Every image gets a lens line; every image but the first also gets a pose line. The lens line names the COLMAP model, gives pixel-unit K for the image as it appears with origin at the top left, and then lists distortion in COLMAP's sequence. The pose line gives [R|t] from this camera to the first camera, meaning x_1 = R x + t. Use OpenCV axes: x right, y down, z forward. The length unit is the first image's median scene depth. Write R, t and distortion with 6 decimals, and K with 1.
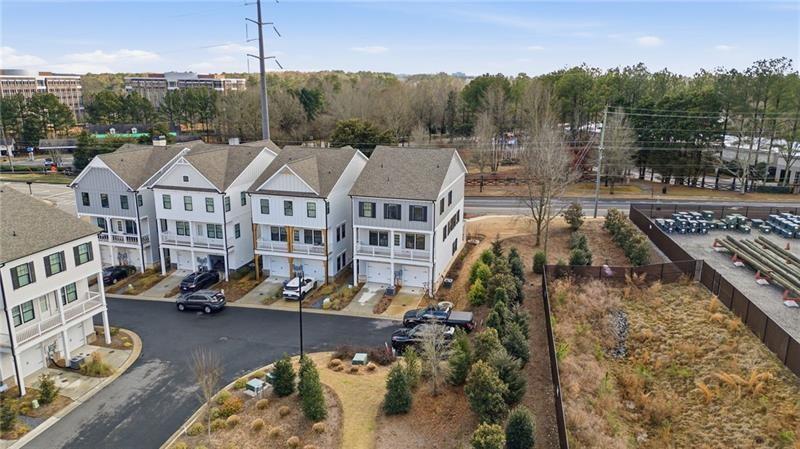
lens RADIAL K [[564.0, 0, 400.0], [0, 564.0, 224.5], [0, 0, 1]] dist [0.045533, -0.004337]
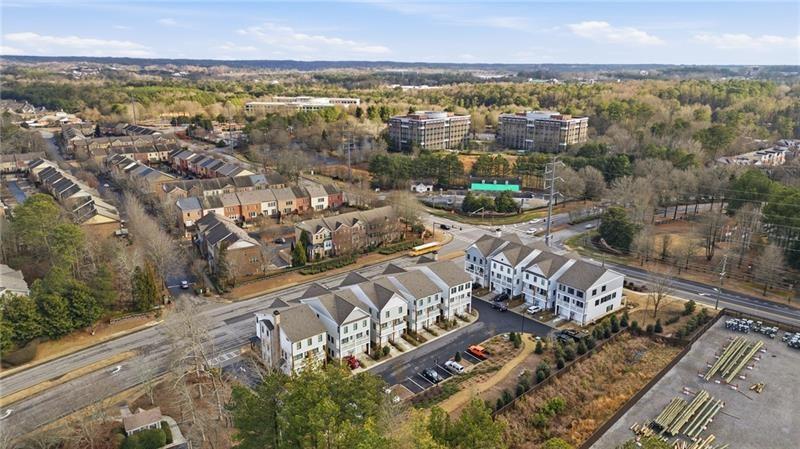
lens RADIAL K [[469.6, 0, 400.0], [0, 469.6, 224.5], [0, 0, 1]] dist [0.033476, -0.000454]
pose [[0.802791, 0.143732, -0.578678, 0.538149], [-0.145318, 0.988410, 0.043904, -0.289488], [0.578282, 0.048846, 0.814373, -1.190937]]
